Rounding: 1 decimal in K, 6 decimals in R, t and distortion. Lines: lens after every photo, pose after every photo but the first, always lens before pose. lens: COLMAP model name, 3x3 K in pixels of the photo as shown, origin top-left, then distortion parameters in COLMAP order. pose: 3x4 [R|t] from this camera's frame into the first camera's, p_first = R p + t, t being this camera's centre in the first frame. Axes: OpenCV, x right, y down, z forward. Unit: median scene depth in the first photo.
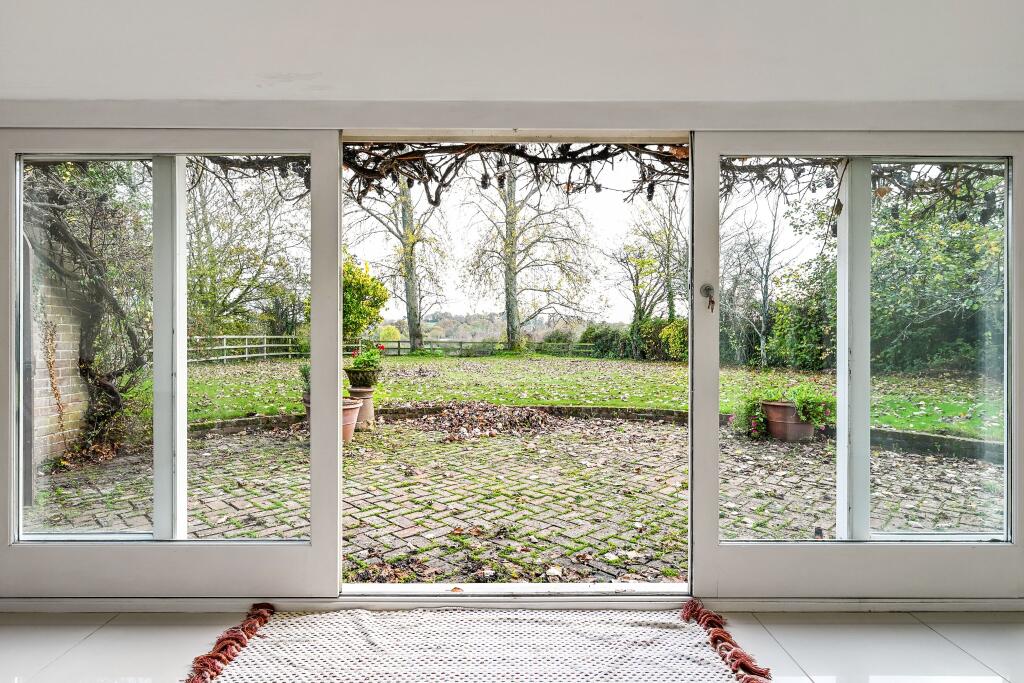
lens RADIAL K [[559.8, 0, 511.4], [0, 559.8, 338.2], [0, 0, 1]] dist [-0.002802, -0.000166]
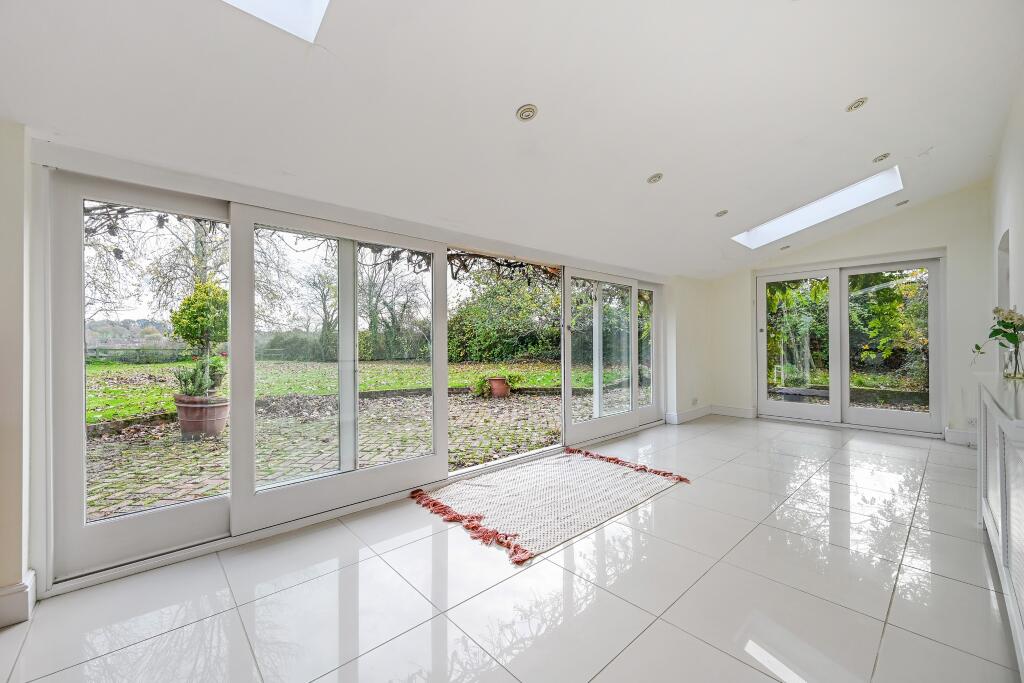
lens RADIAL K [[407.9, 0, 512.6], [0, 407.9, 342.4], [0, 0, 1]] dist [0.012060, 0.000451]
pose [[0.740594, -0.004431, 0.671939, -0.707773], [0.006184, 0.999981, -0.000222, -0.012329], [-0.671925, 0.004320, 0.740607, -0.149305]]
